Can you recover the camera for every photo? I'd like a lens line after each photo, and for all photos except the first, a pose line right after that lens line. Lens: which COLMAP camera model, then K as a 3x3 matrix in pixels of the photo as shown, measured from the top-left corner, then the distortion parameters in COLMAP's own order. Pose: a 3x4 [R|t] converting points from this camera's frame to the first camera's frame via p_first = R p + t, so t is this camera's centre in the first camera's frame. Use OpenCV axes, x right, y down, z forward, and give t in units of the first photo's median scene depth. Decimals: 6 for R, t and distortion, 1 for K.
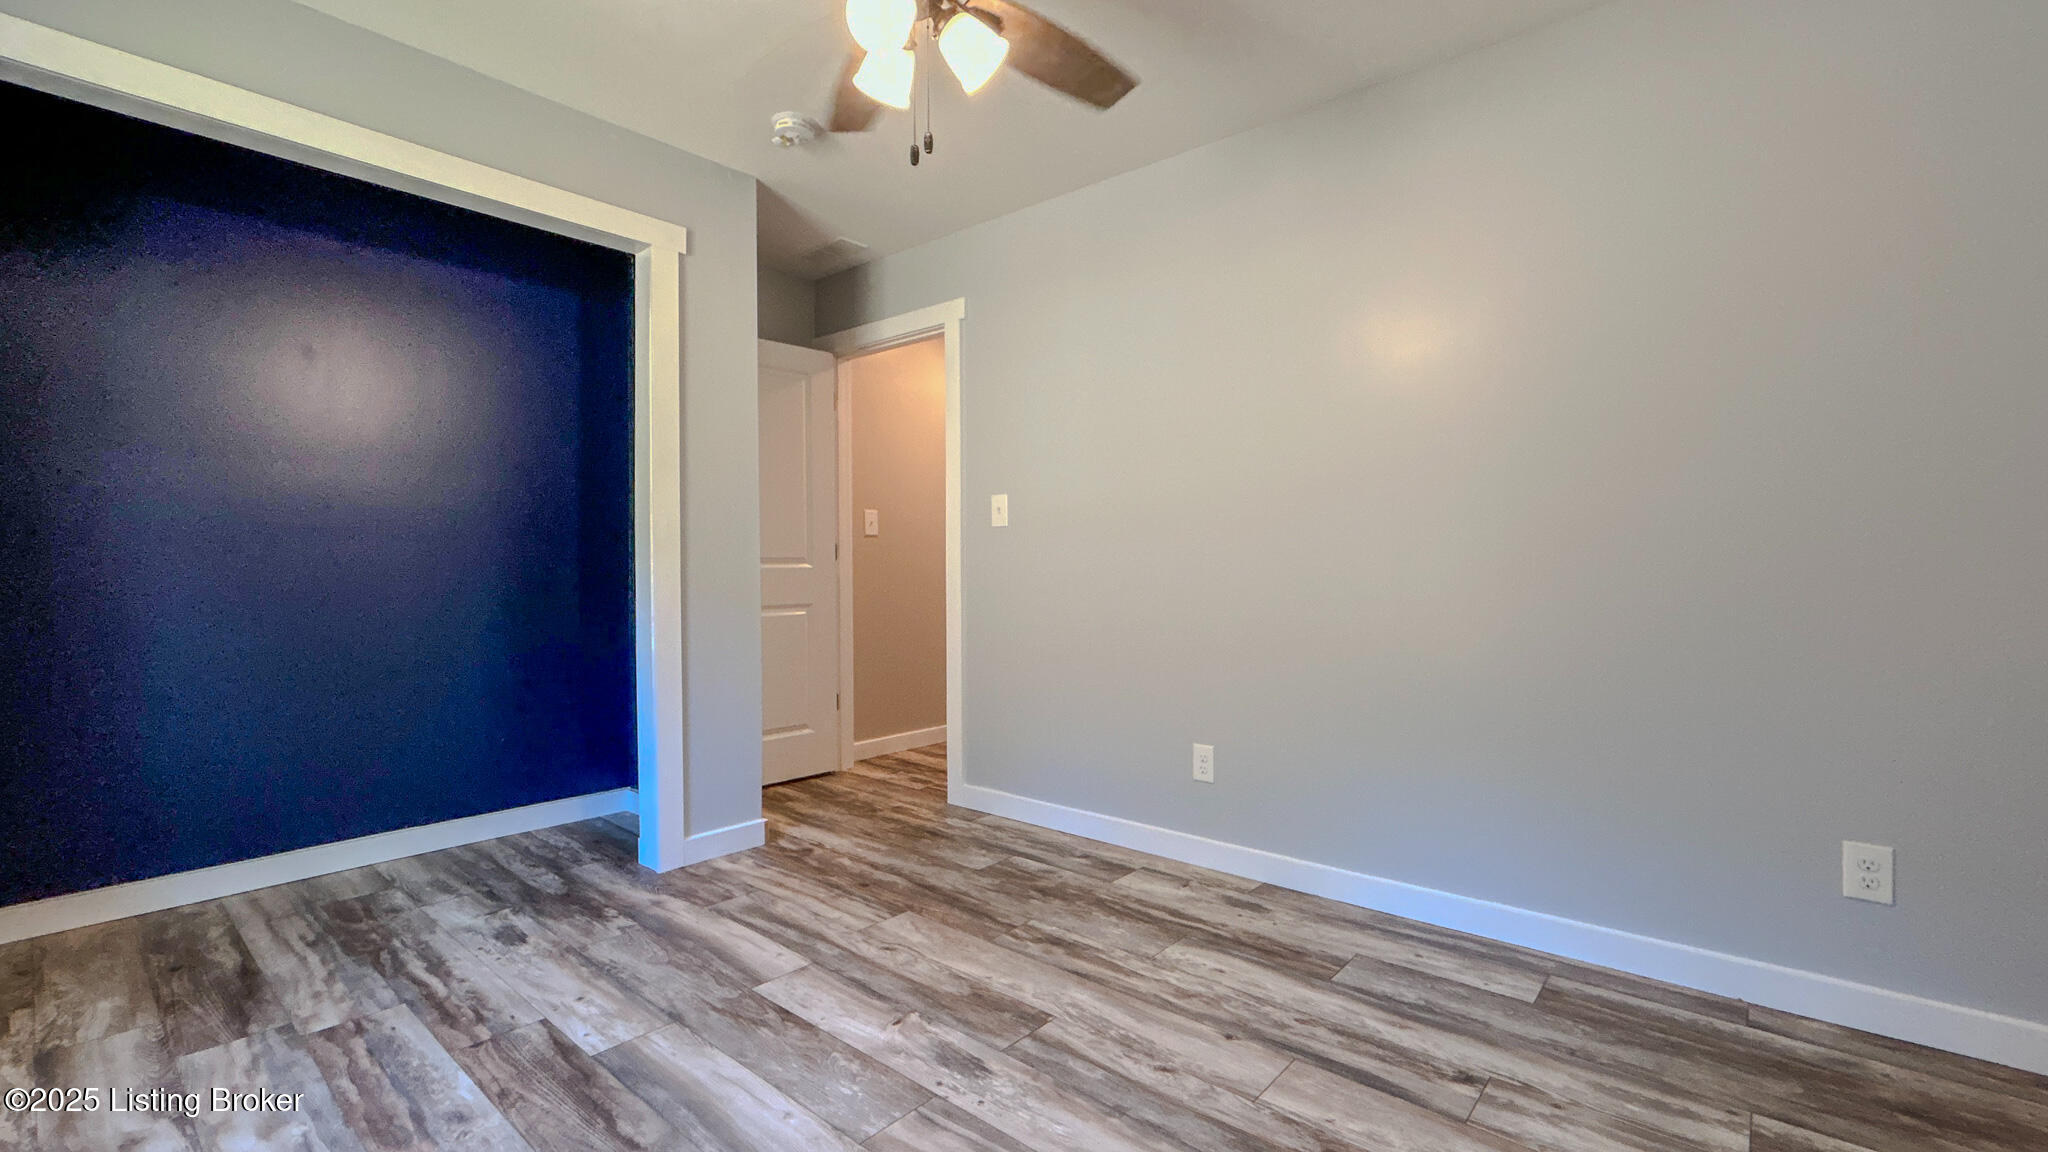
lens RADIAL K [[864.2, 0, 1028.5], [0, 864.2, 571.8], [0, 0, 1]] dist [-0.003166, 0.002922]
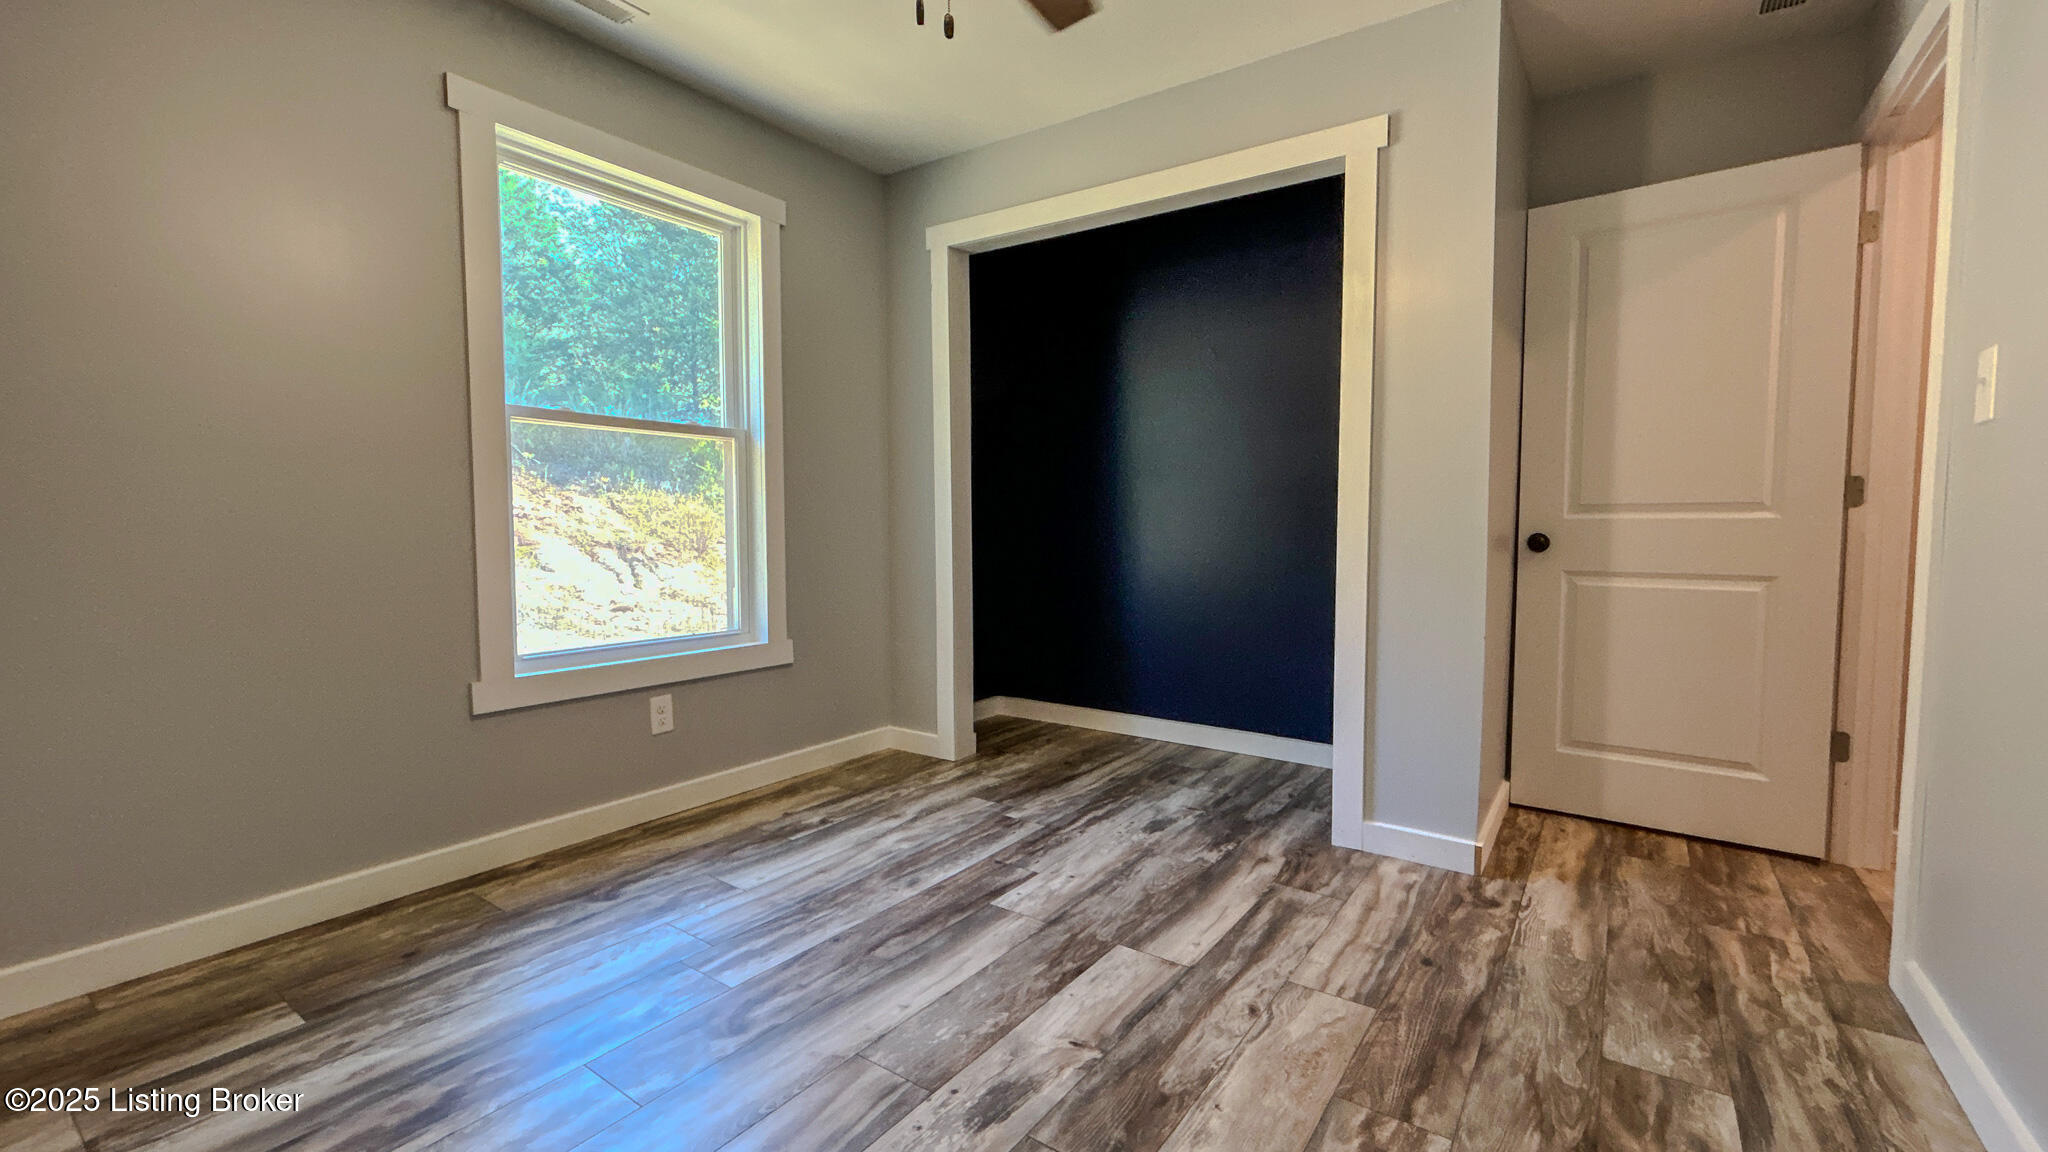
lens RADIAL K [[864.2, 0, 1028.5], [0, 864.2, 571.8], [0, 0, 1]] dist [-0.003166, 0.002922]
pose [[0.106036, 0.062516, -0.992395, 0.490228], [-0.015016, 0.998009, 0.061265, 0.006439], [0.994249, 0.008405, 0.106763, 0.643927]]
